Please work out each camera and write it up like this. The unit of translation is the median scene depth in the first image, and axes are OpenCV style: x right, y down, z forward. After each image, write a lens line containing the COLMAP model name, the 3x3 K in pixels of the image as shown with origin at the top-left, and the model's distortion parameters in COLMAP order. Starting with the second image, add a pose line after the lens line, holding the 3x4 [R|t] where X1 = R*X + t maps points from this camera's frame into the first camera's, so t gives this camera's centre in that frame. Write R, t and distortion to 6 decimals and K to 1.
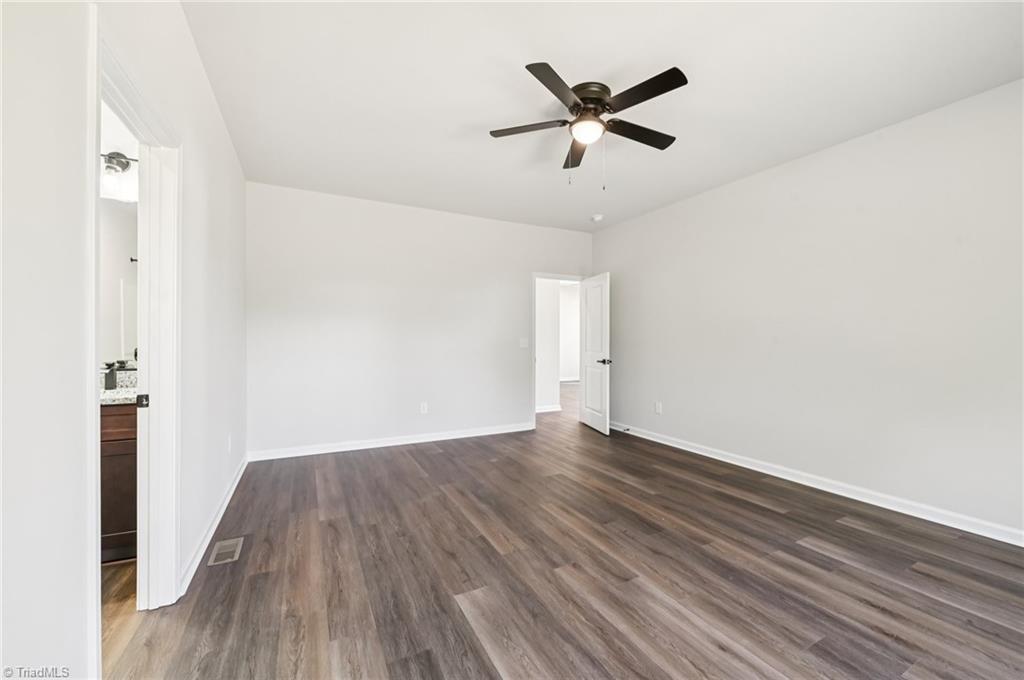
lens RADIAL K [[408.5, 0, 511.5], [0, 408.5, 345.4], [0, 0, 1]] dist [-0.020720, 0.000071]
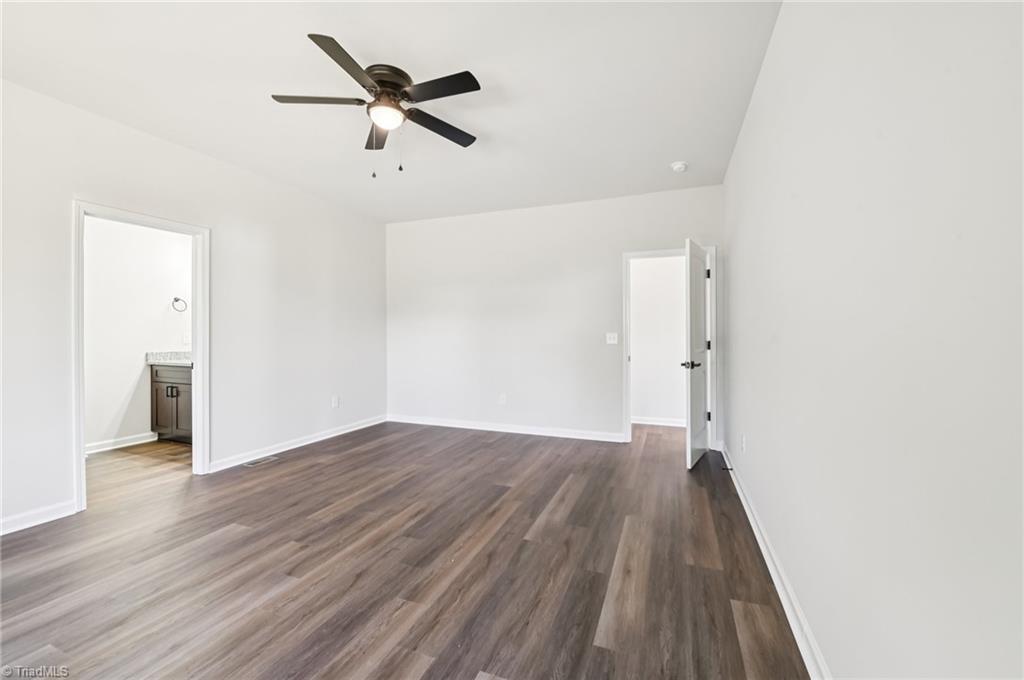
lens RADIAL K [[405.9, 0, 512.6], [0, 405.9, 337.9], [0, 0, 1]] dist [-0.029596, 0.000134]
pose [[0.667161, 0.003425, -0.744906, 1.091252], [-0.007252, 0.999972, -0.001898, -0.006729], [0.744878, 0.006668, 0.667167, 0.590688]]
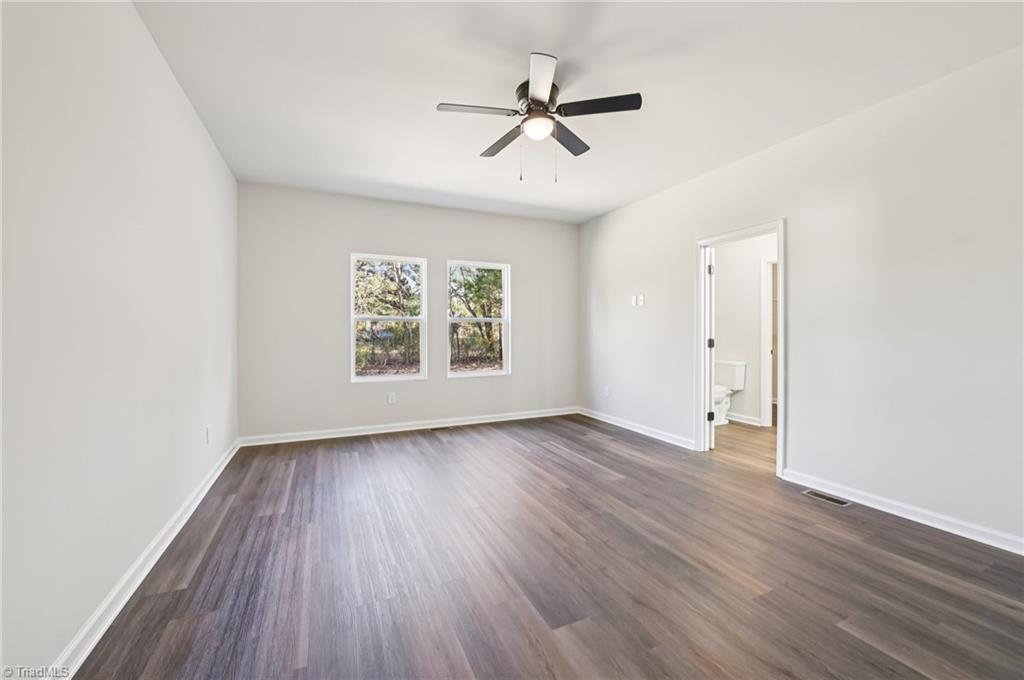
lens RADIAL K [[402.6, 0, 513.9], [0, 402.6, 328.5], [0, 0, 1]] dist [-0.000486, -0.000033]
pose [[-0.999449, 0.002450, 0.033100, 0.212731], [0.002578, 0.999989, 0.003840, -0.029330], [-0.033090, 0.003923, -0.999445, 2.043952]]
